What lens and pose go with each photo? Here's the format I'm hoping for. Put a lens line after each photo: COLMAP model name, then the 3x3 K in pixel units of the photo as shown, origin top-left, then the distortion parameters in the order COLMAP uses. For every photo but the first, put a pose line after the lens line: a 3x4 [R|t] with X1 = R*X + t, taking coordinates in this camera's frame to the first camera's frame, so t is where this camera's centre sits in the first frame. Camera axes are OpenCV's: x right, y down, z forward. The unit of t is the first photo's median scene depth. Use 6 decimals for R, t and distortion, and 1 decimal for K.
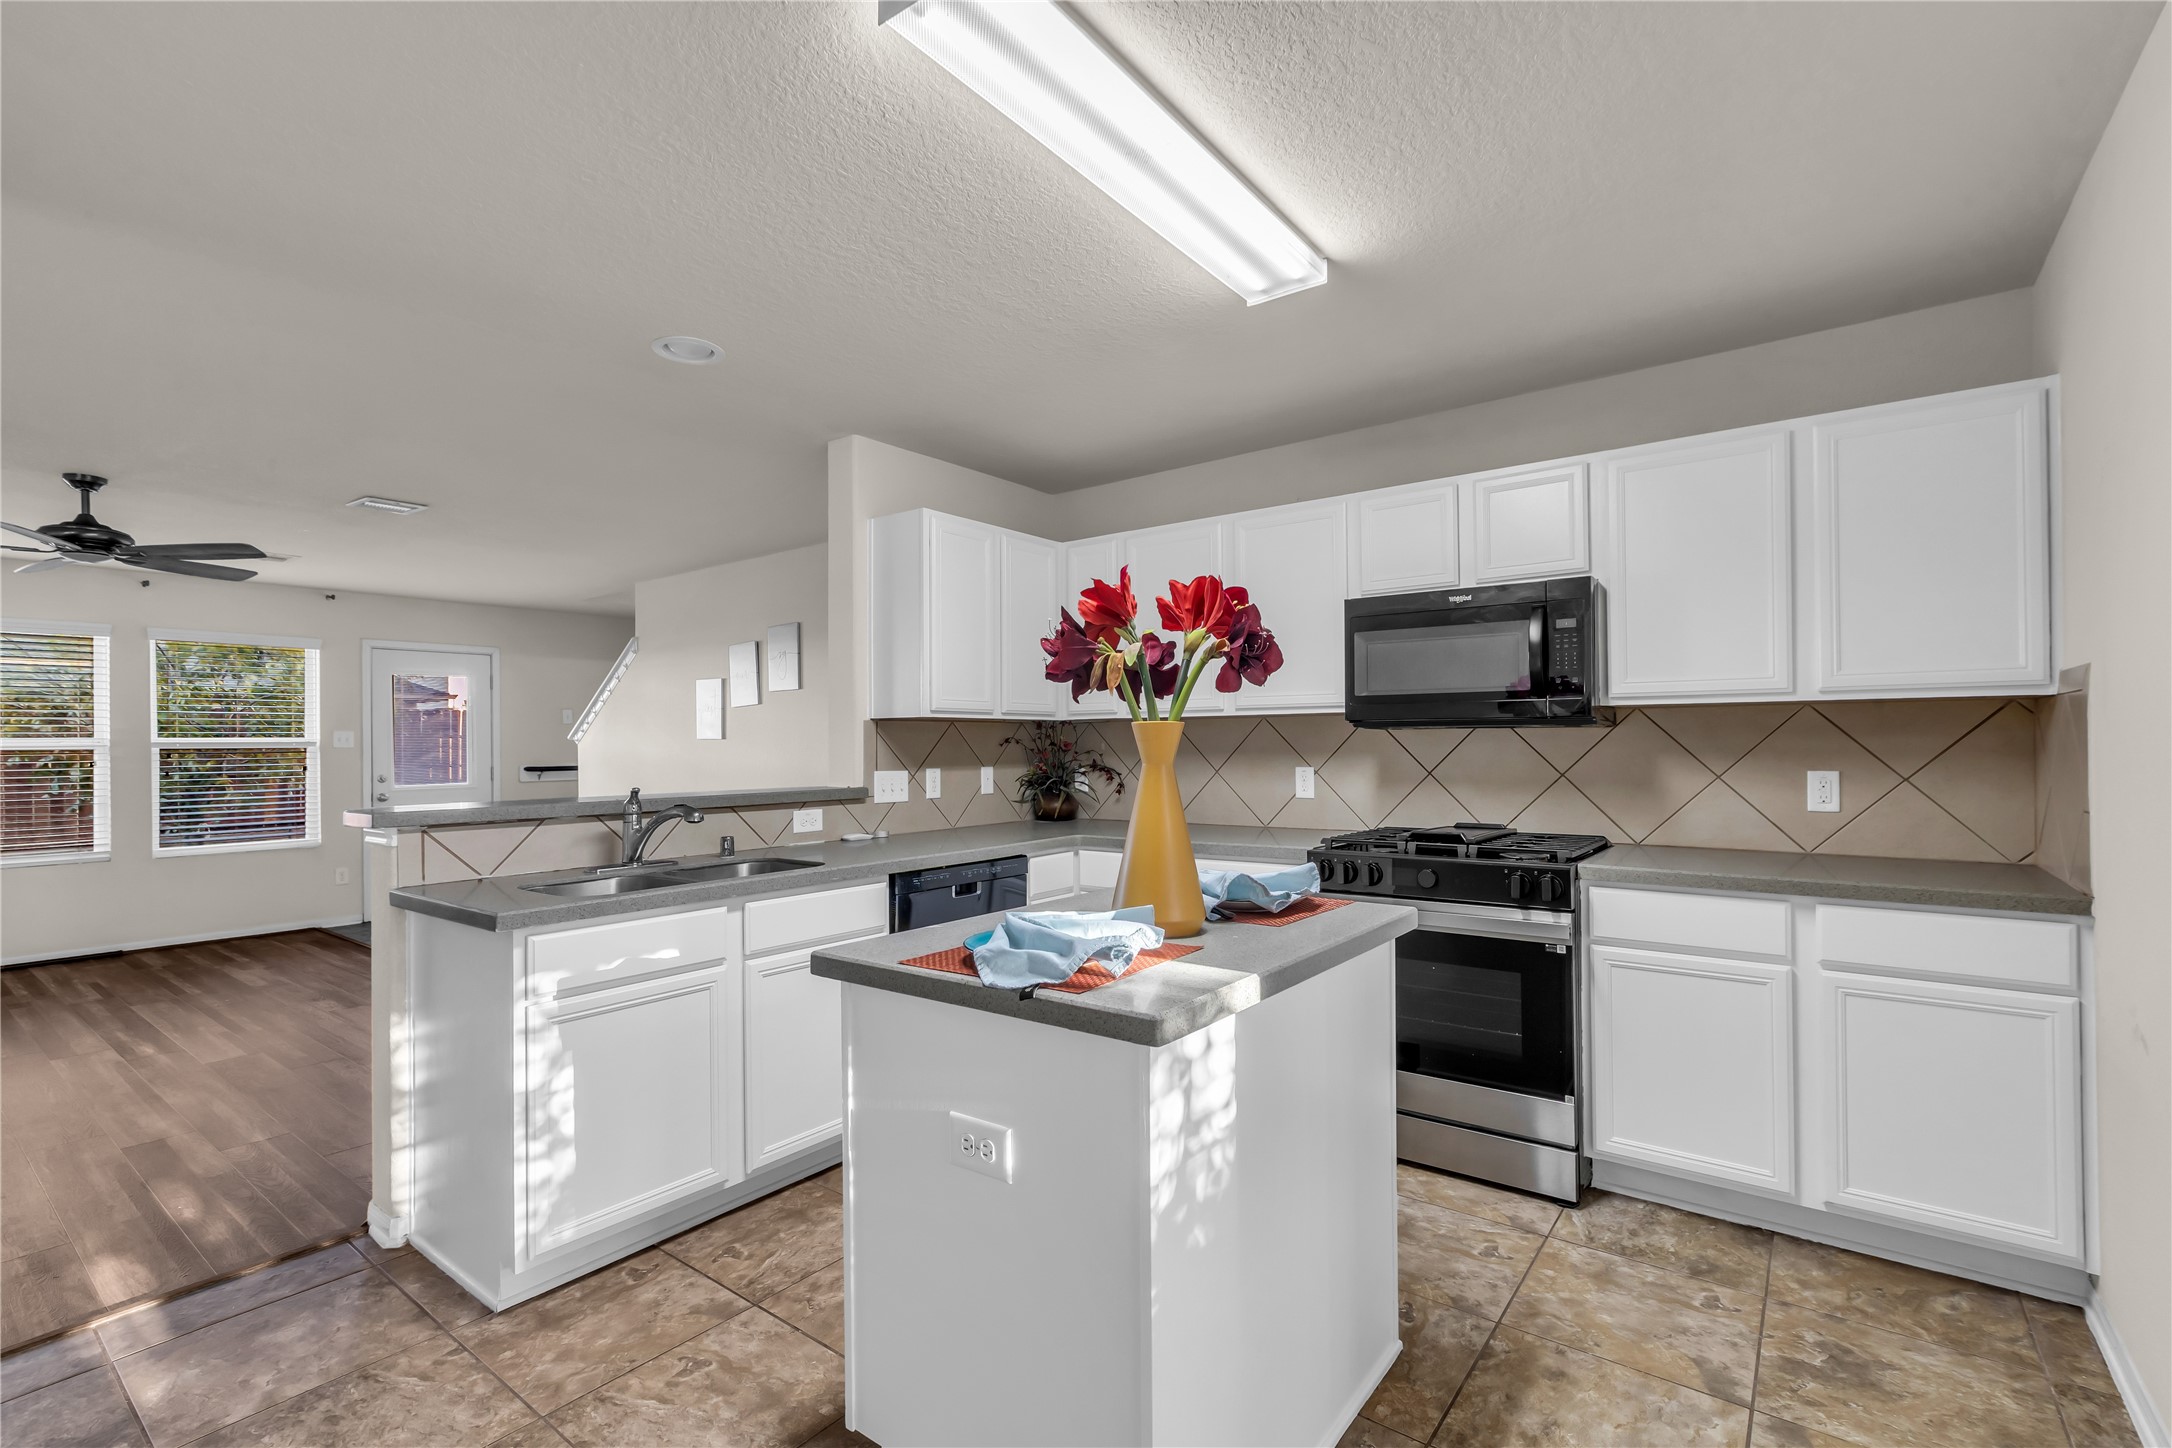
lens RADIAL K [[969.9, 0, 1084.9], [0, 969.9, 729.9], [0, 0, 1]] dist [0.003357, -0.000278]
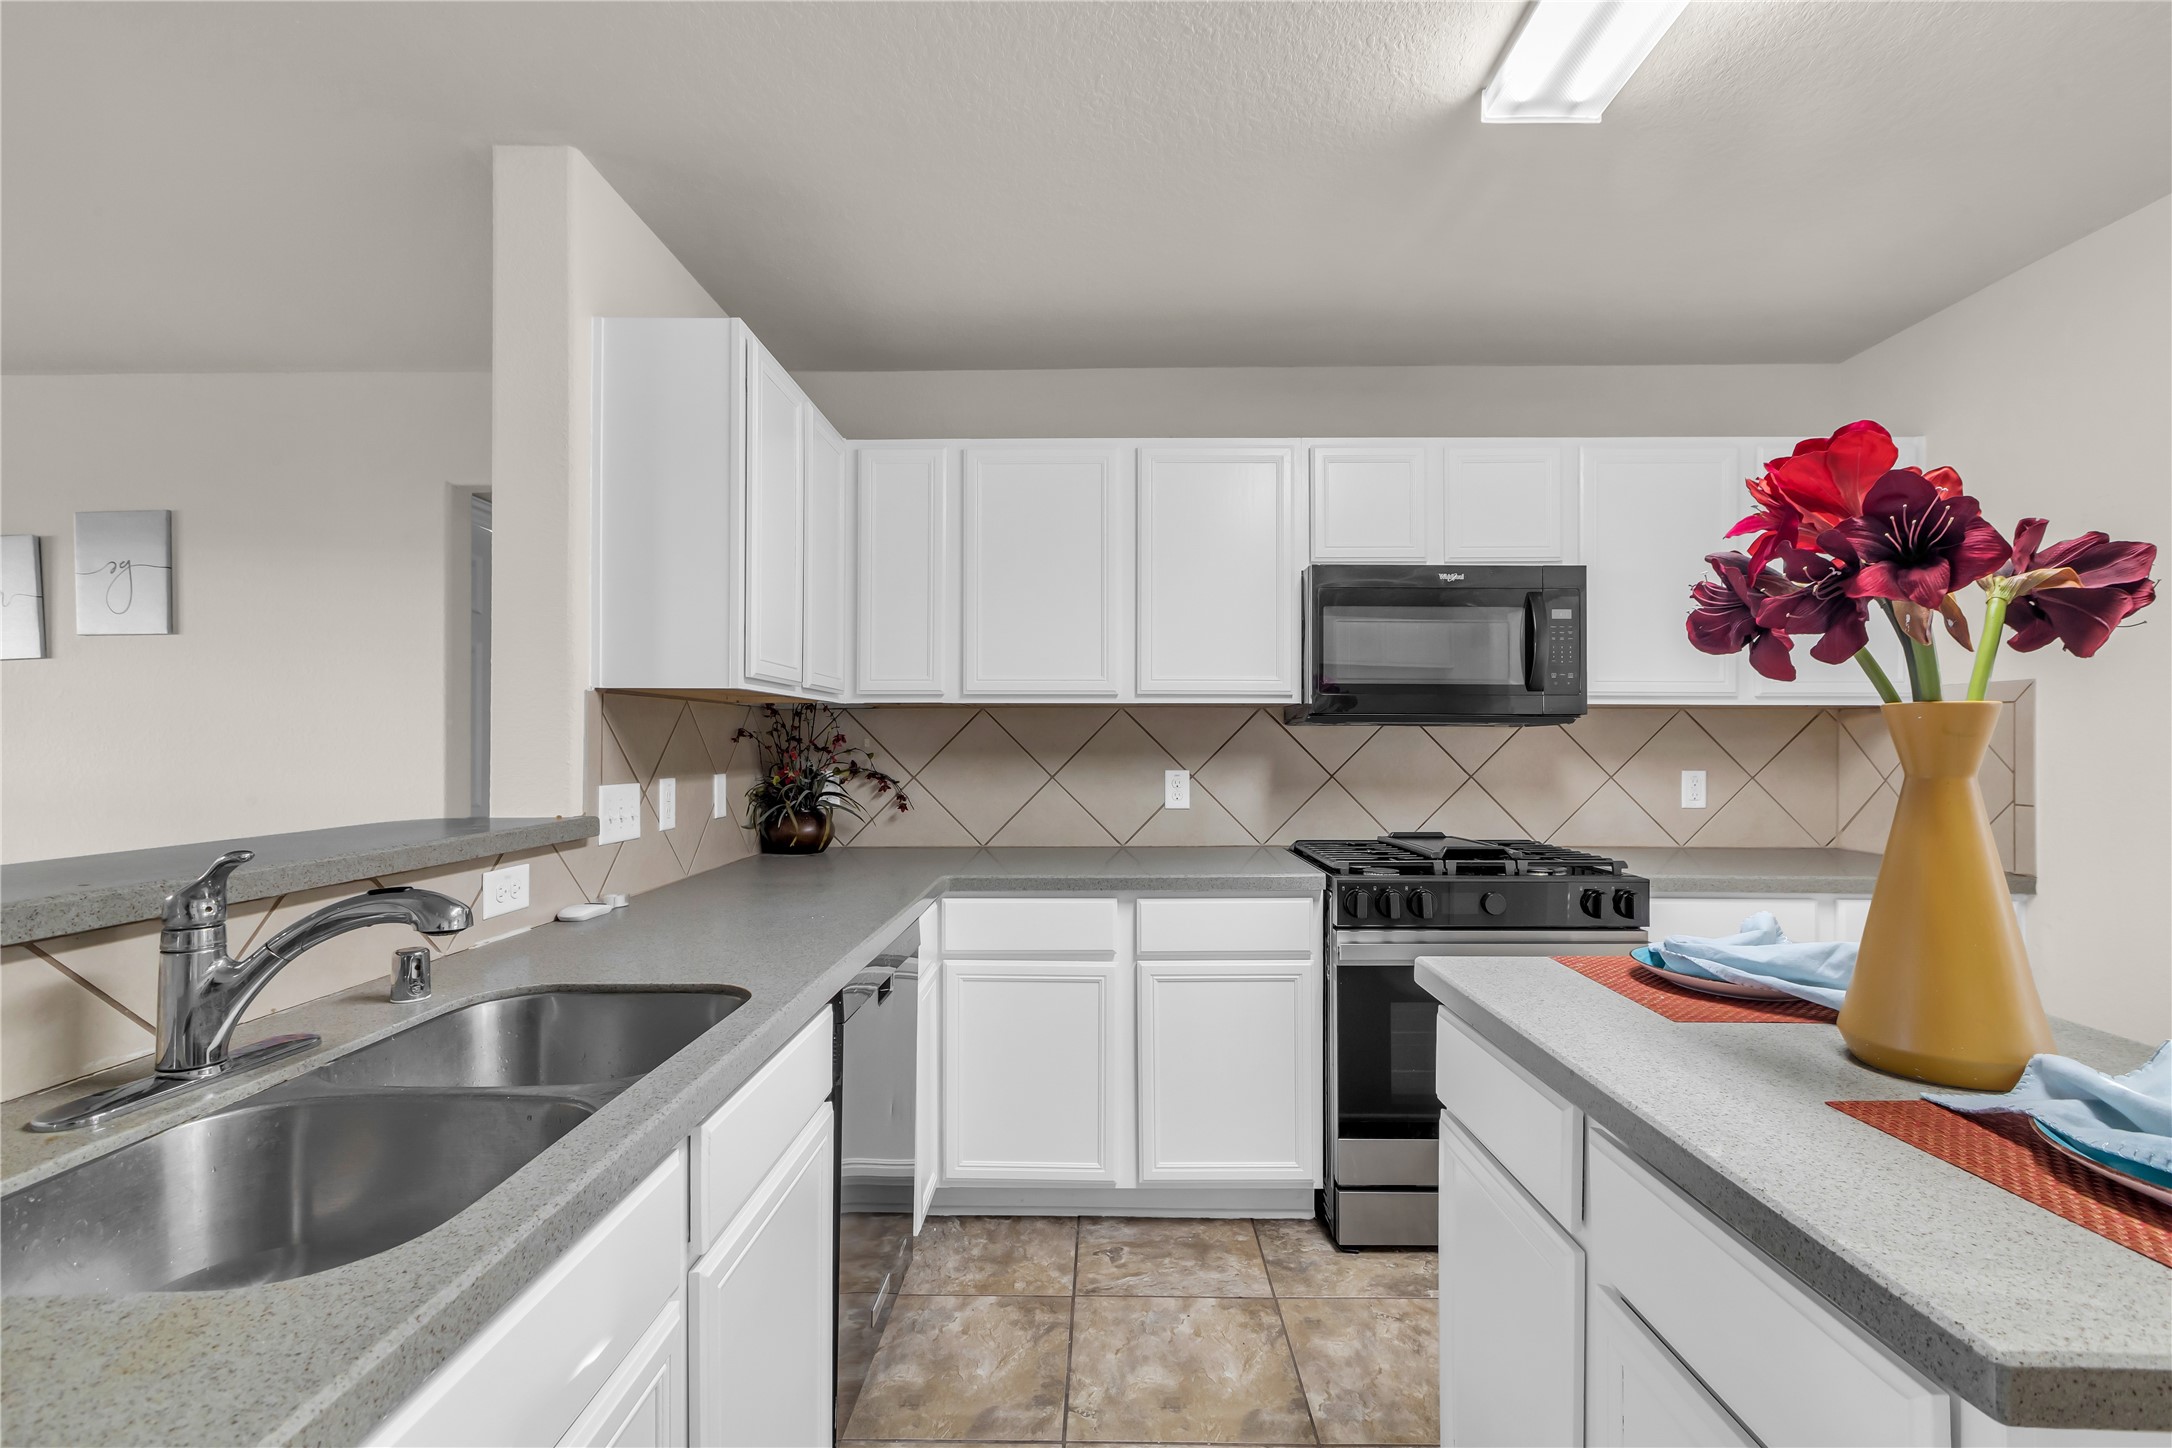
lens RADIAL K [[969.9, 0, 1086.1], [0, 969.9, 731.6], [0, 0, 1]] dist [0.003357, -0.000278]
pose [[0.801109, 0.013994, 0.598355, -0.330292], [-0.016346, 0.999865, -0.001499, 0.008895], [-0.598295, -0.008580, 0.801230, 0.411994]]
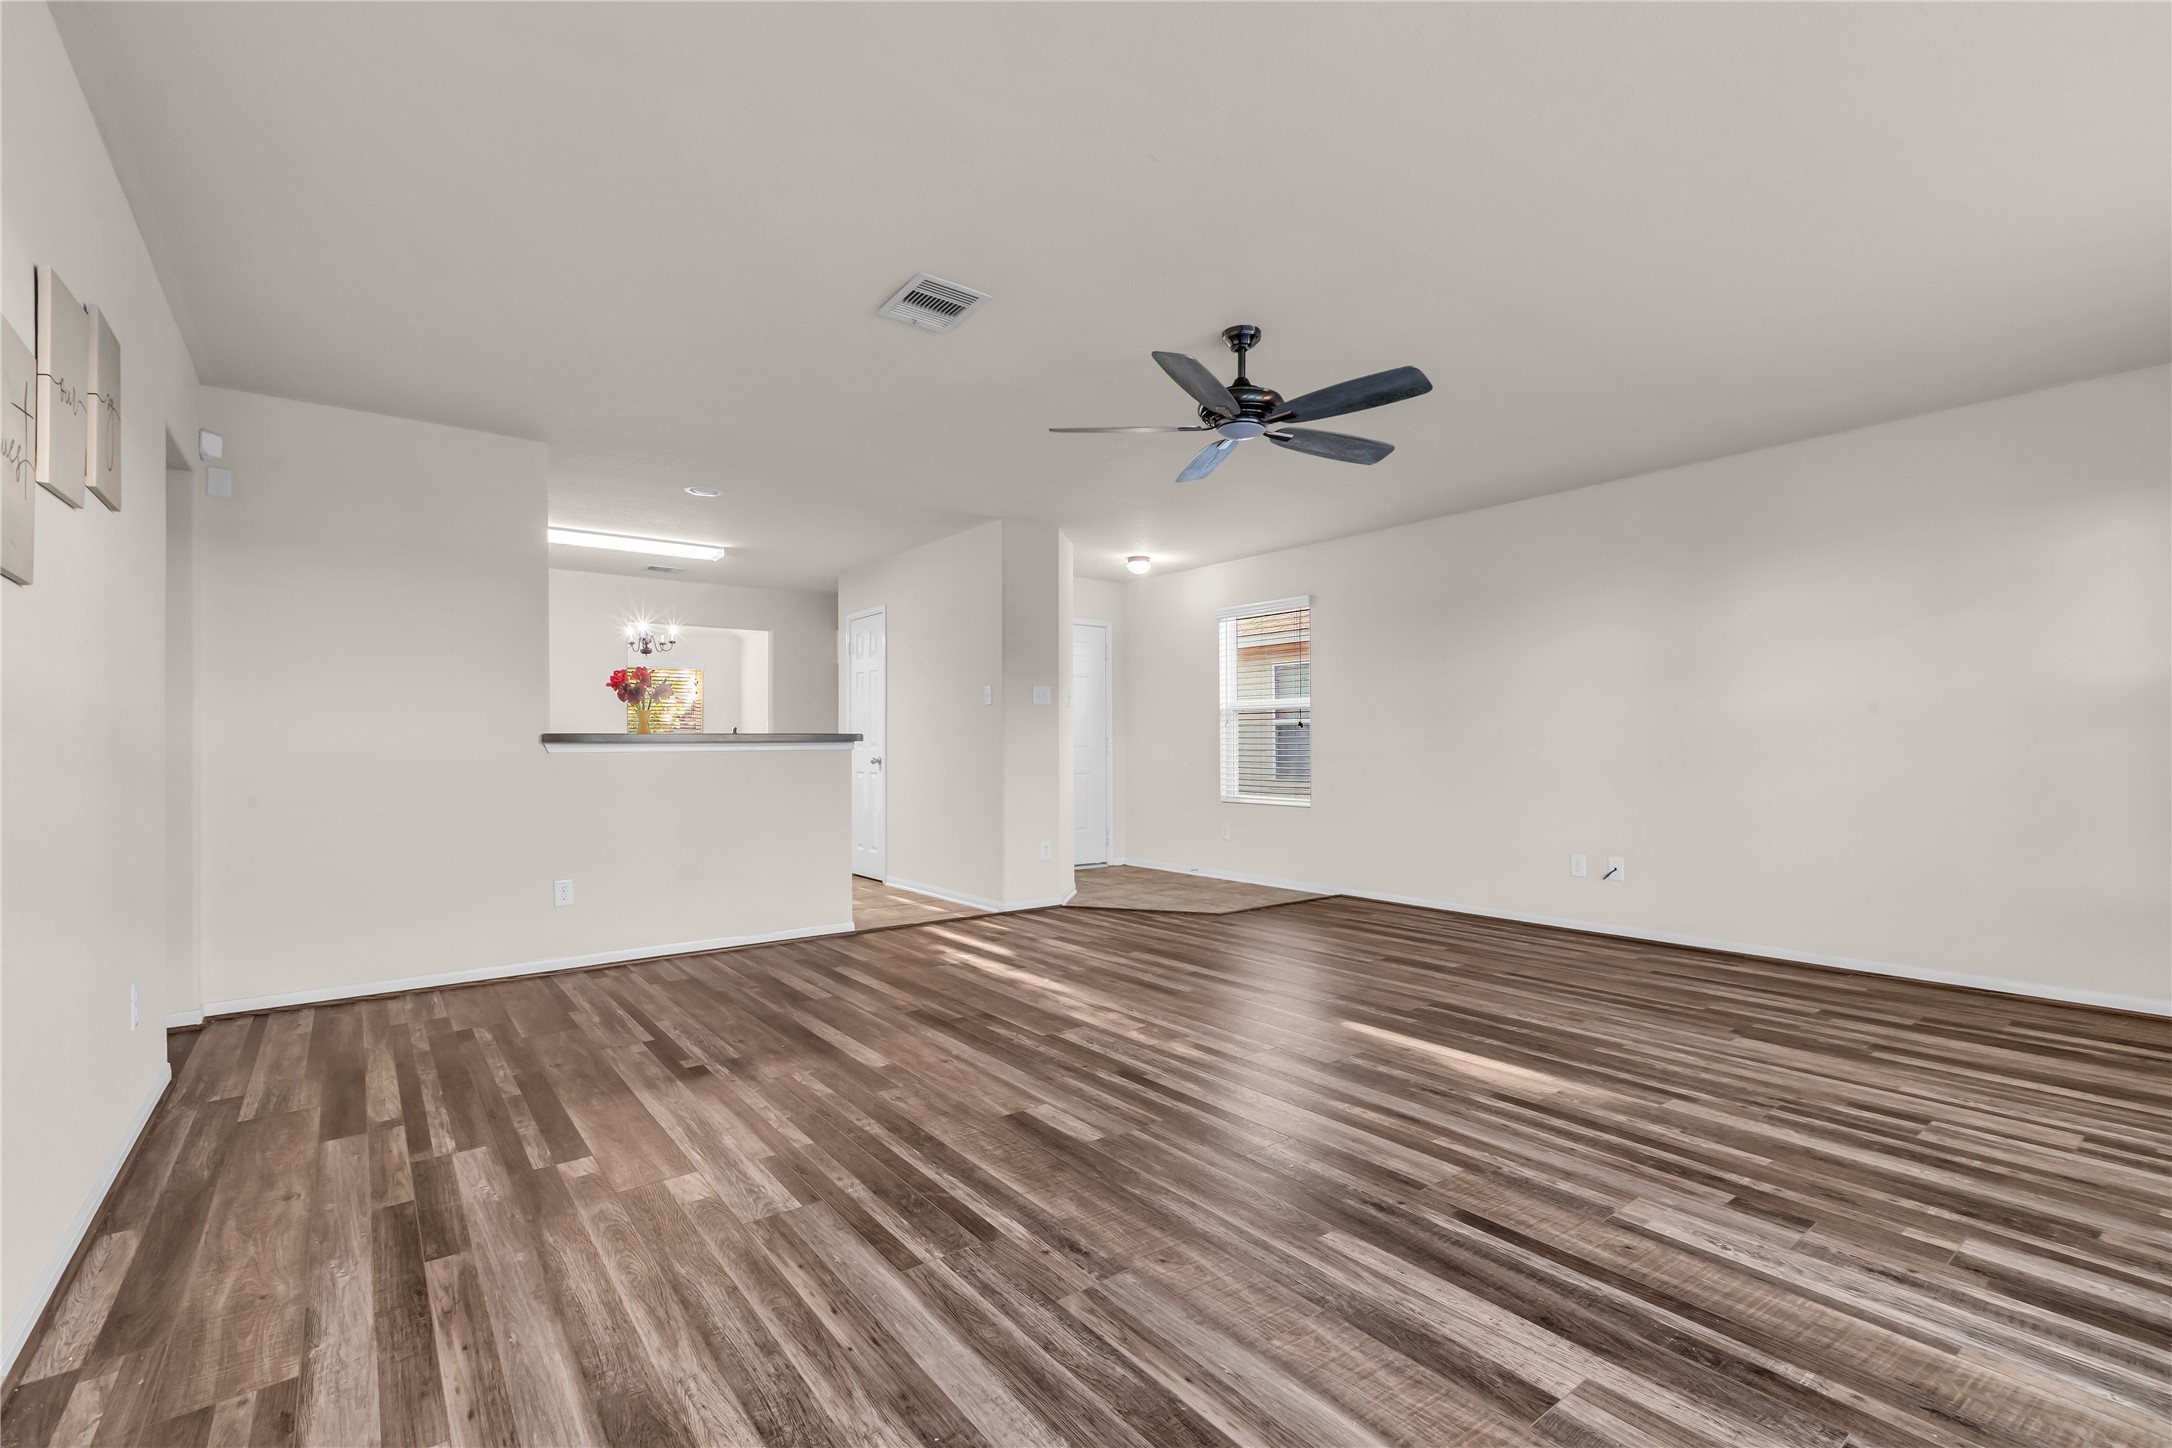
lens RADIAL K [[969.9, 0, 1100.7], [0, 969.9, 720.5], [0, 0, 1]] dist [0.003357, -0.000278]
pose [[-0.968473, 0.021400, 0.248199, -1.252508], [0.010454, 0.998917, -0.045334, 0.107866], [-0.248901, -0.041310, -0.967648, 2.047495]]
